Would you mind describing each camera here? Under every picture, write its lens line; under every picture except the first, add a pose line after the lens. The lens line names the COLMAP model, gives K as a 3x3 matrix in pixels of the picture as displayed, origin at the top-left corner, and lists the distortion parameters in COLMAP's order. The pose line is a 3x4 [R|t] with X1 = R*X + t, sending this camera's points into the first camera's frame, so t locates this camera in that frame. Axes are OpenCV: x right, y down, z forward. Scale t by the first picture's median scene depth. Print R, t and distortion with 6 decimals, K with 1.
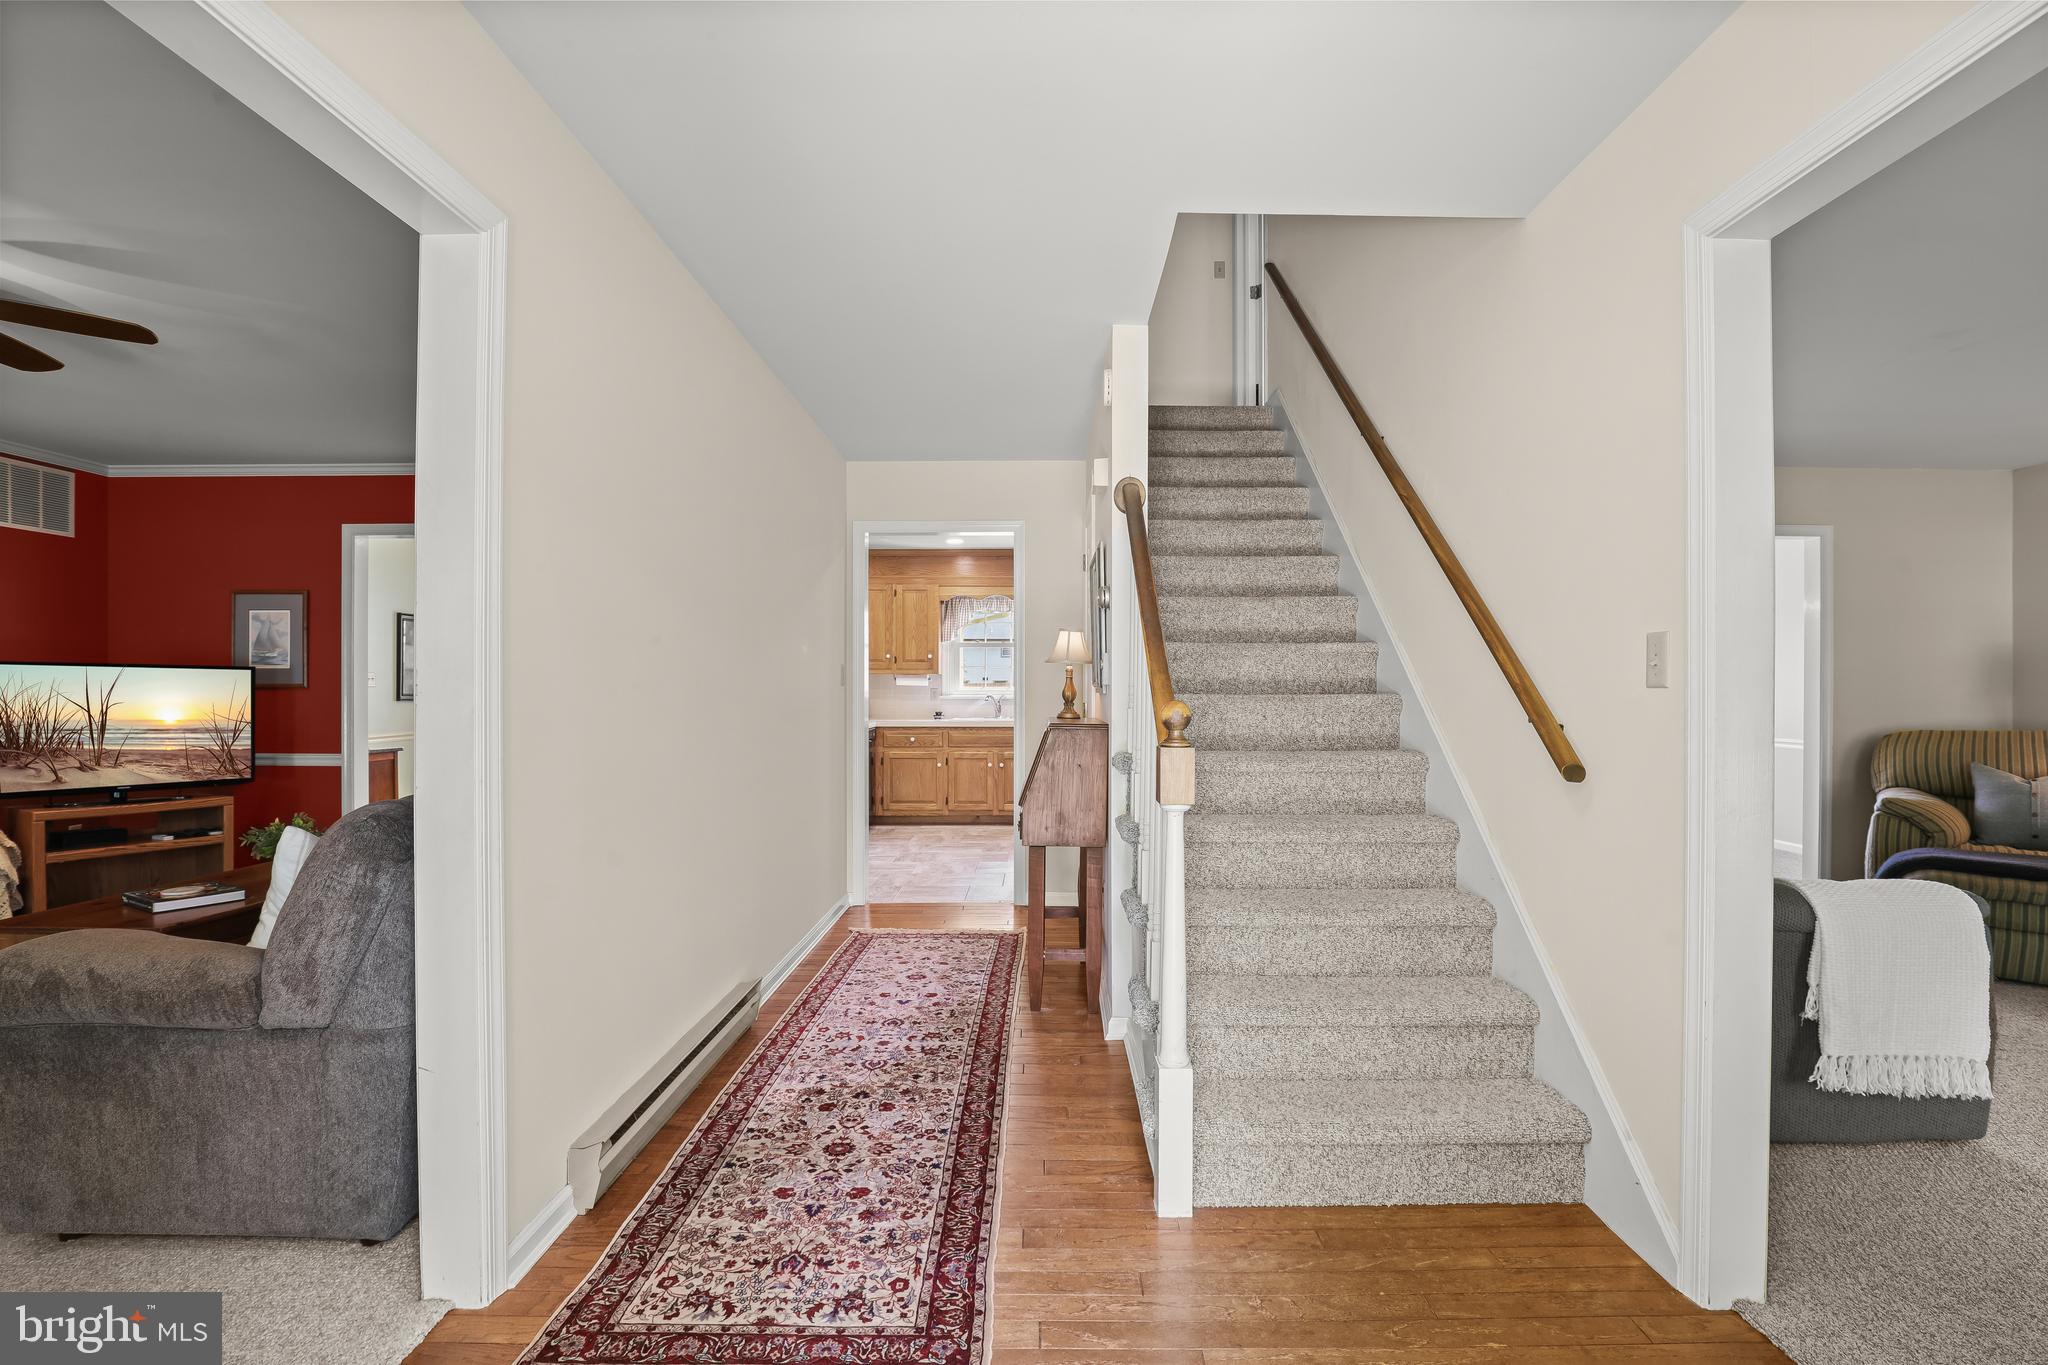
lens RADIAL K [[941.6, 0, 1011.7], [0, 941.6, 692.4], [0, 0, 1]] dist [-0.015244, 0.003717]
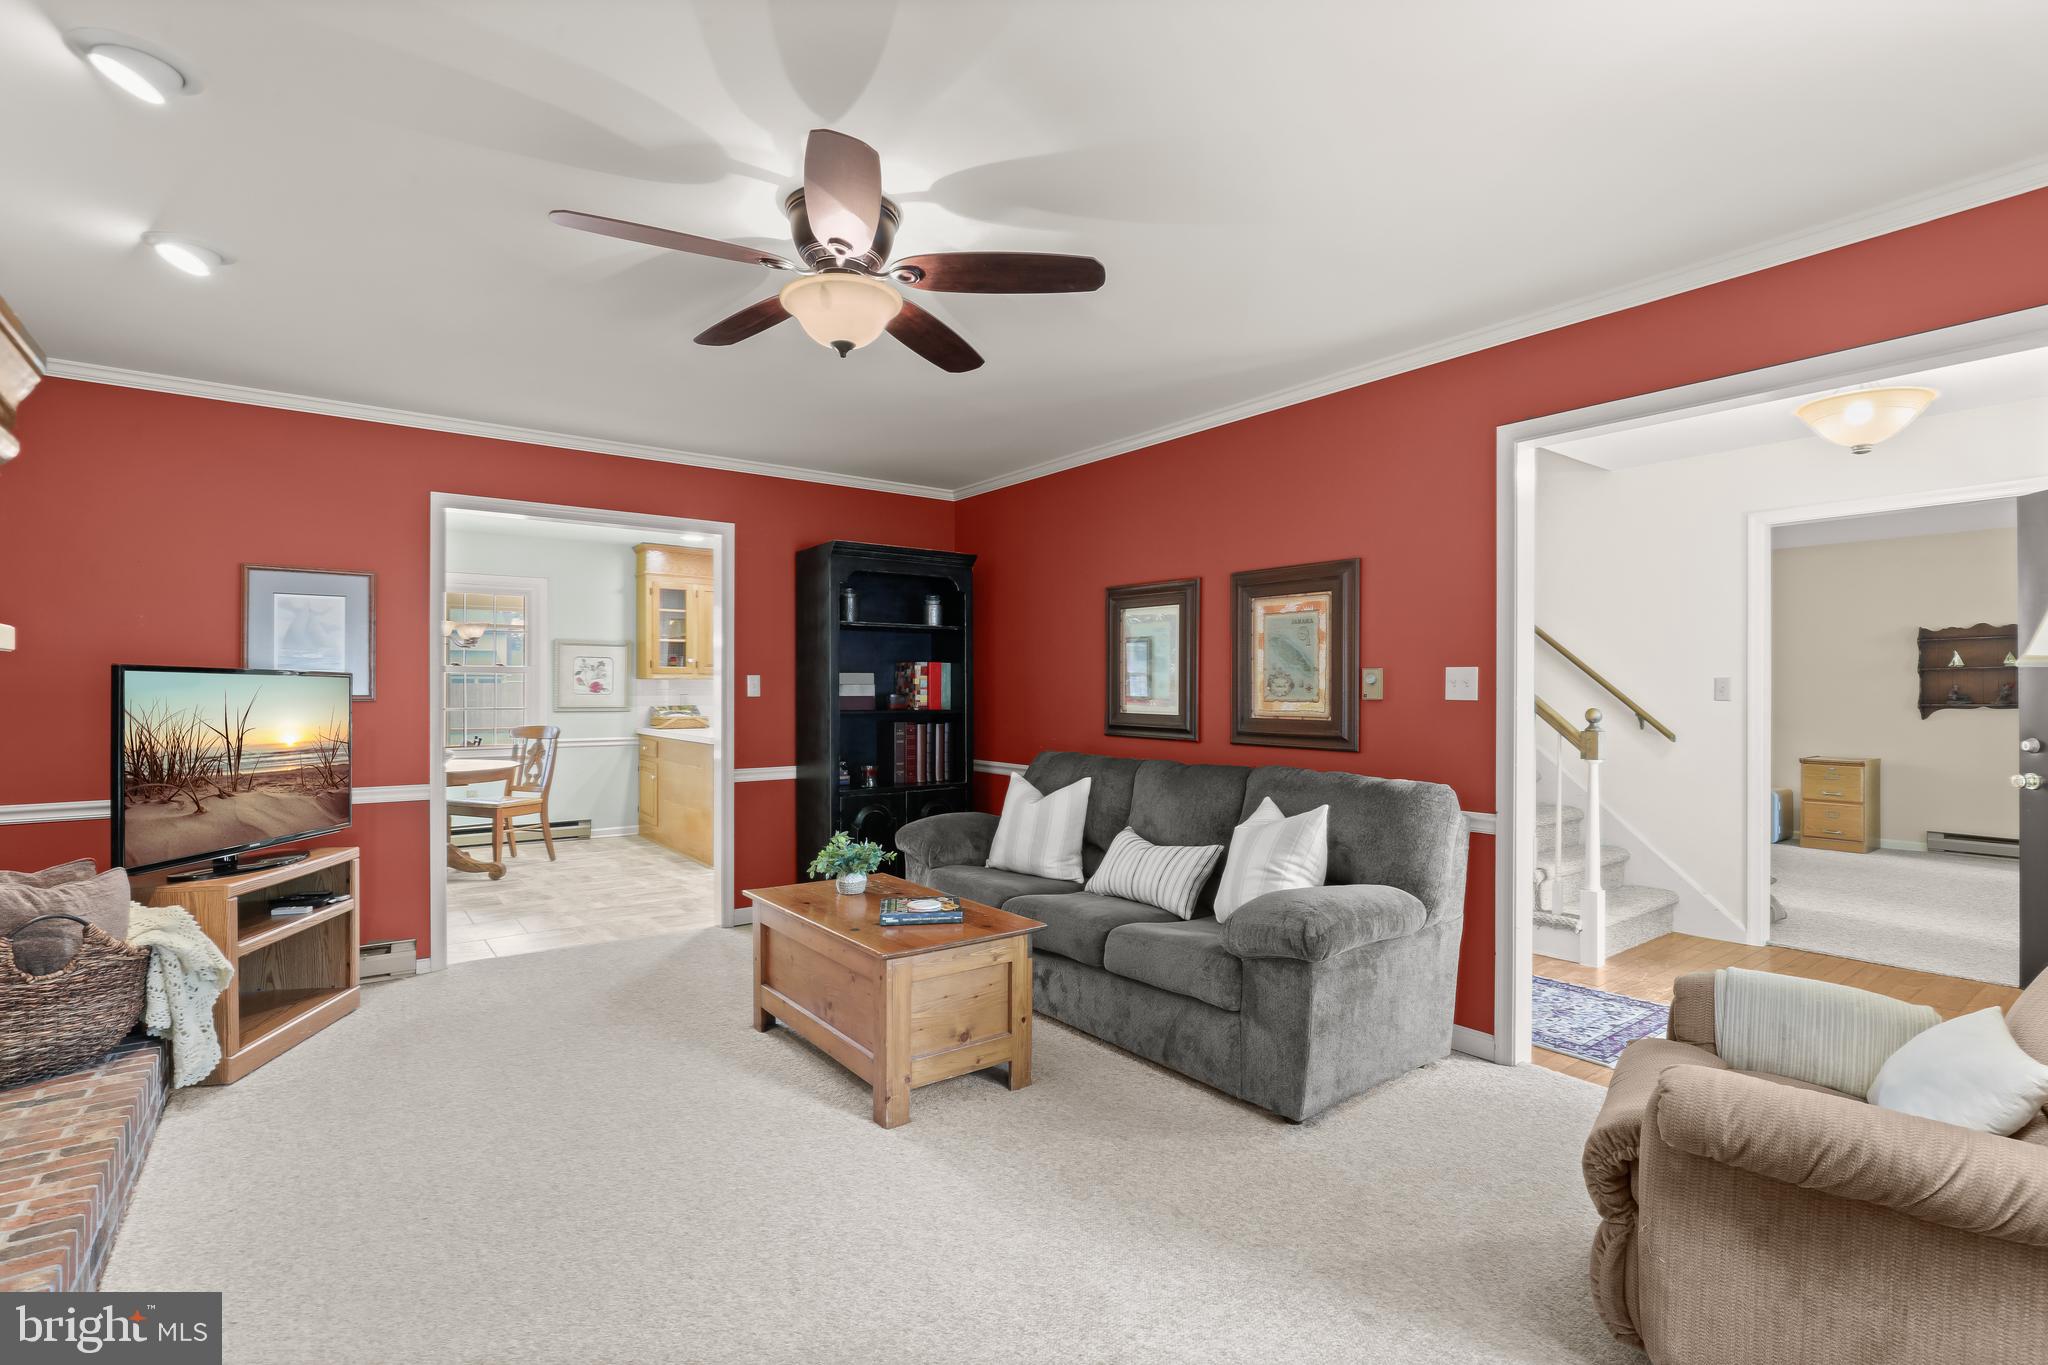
lens RADIAL K [[941.6, 0, 1039.3], [0, 941.6, 689.3], [0, 0, 1]] dist [-0.015244, 0.003717]
pose [[0.776168, -0.001663, 0.630524, -0.993295], [0.003878, 0.999990, -0.002136, -0.012112], [-0.630515, 0.004103, 0.776167, 0.078966]]
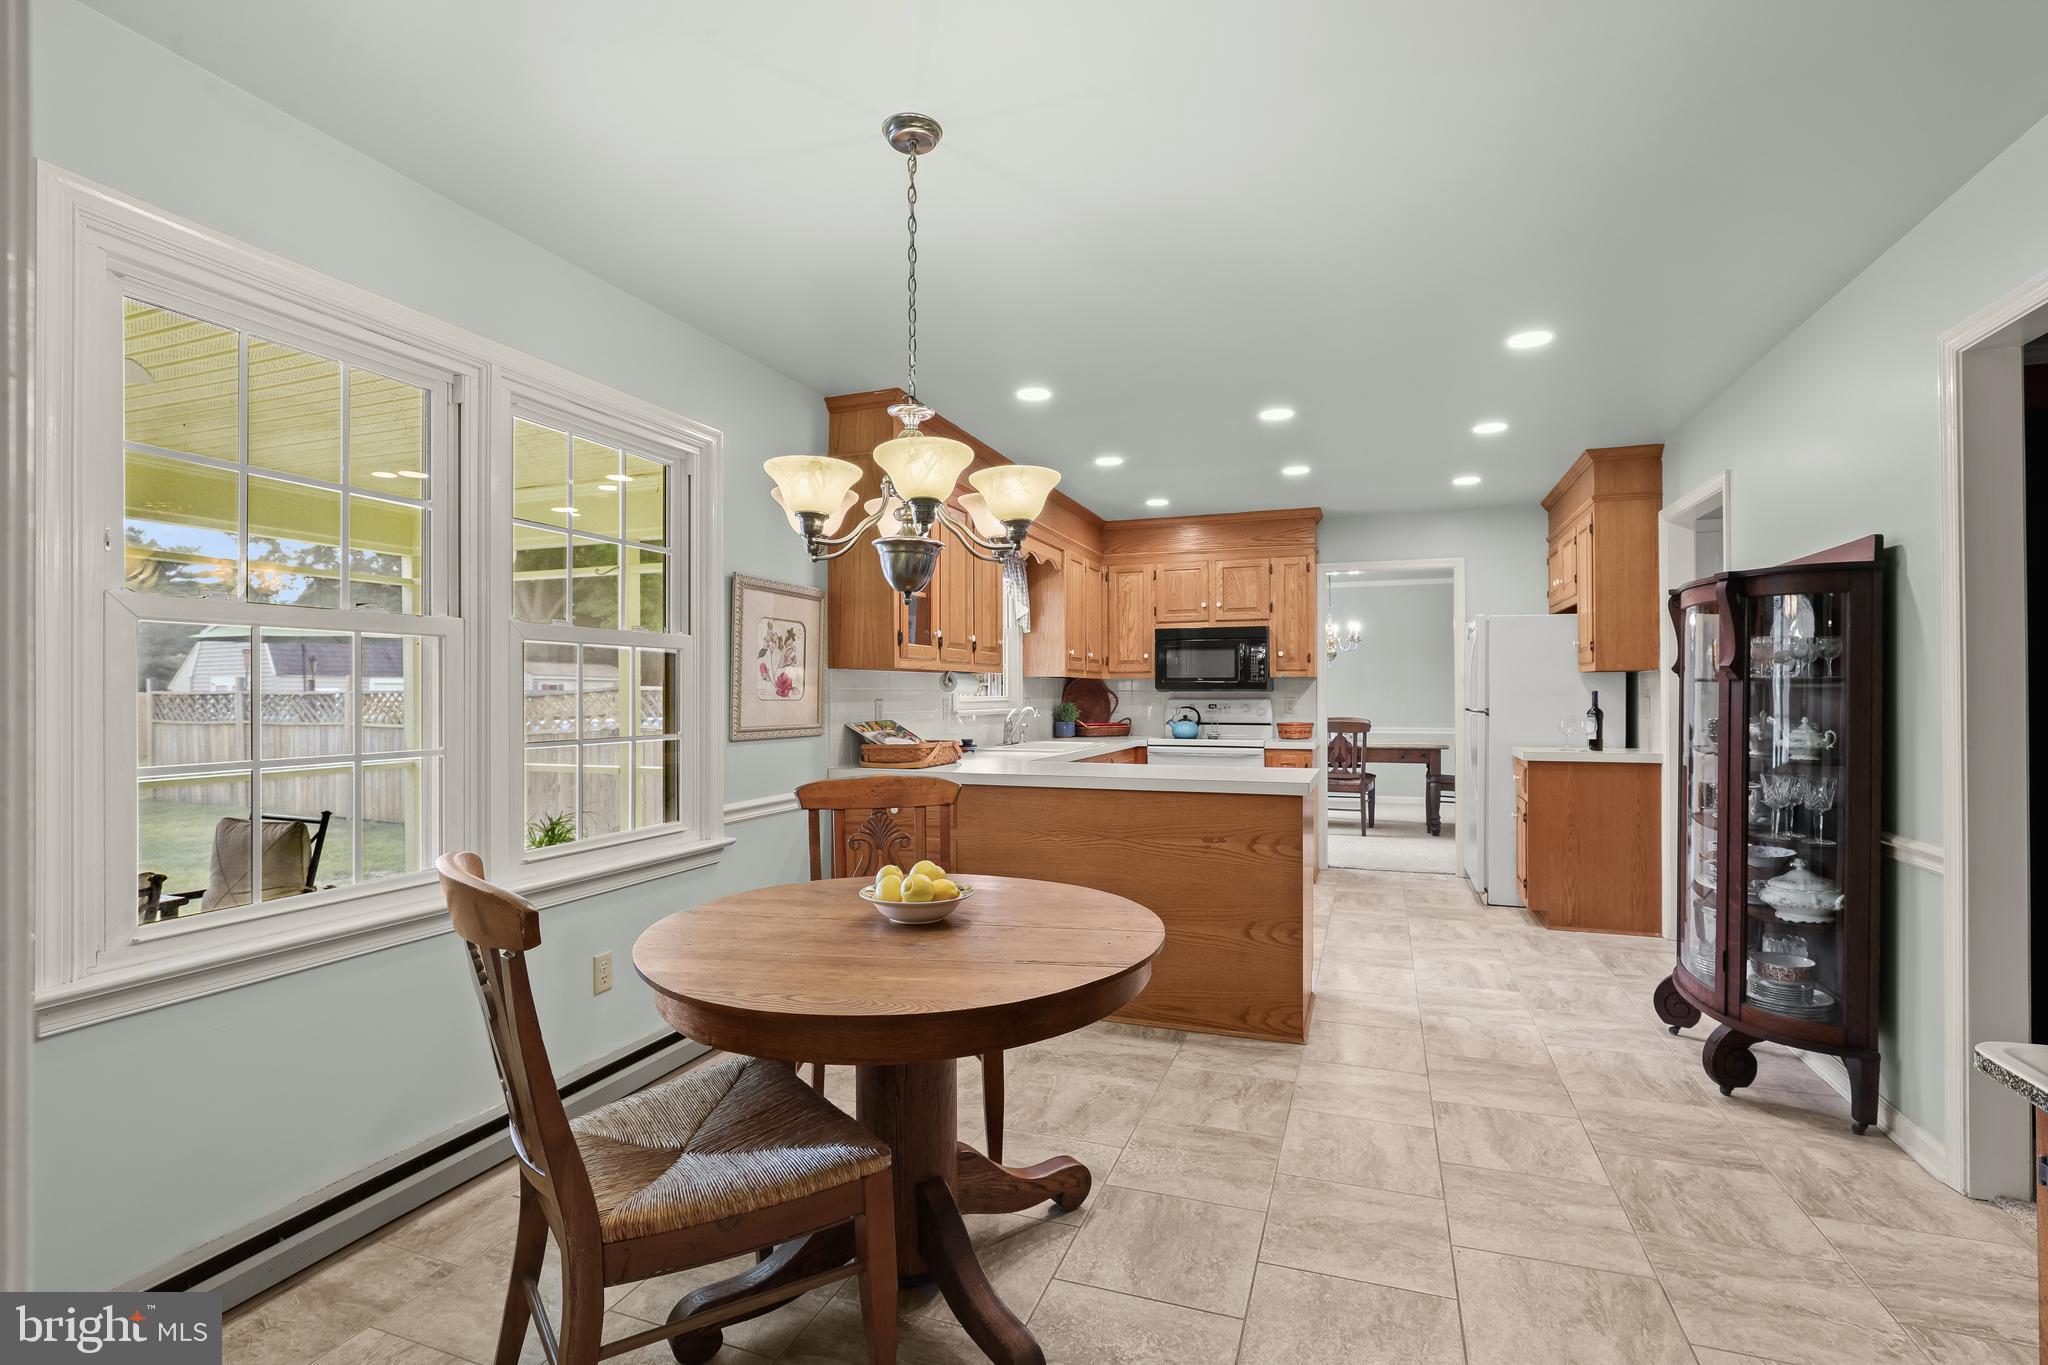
lens RADIAL K [[941.6, 0, 1037.9], [0, 941.6, 686.7], [0, 0, 1]] dist [-0.015244, 0.003717]
pose [[0.312278, 0.003928, 0.949983, -1.243489], [0.005543, 0.999967, -0.005957, -0.015227], [-0.949975, 0.007125, 0.312246, 1.571863]]
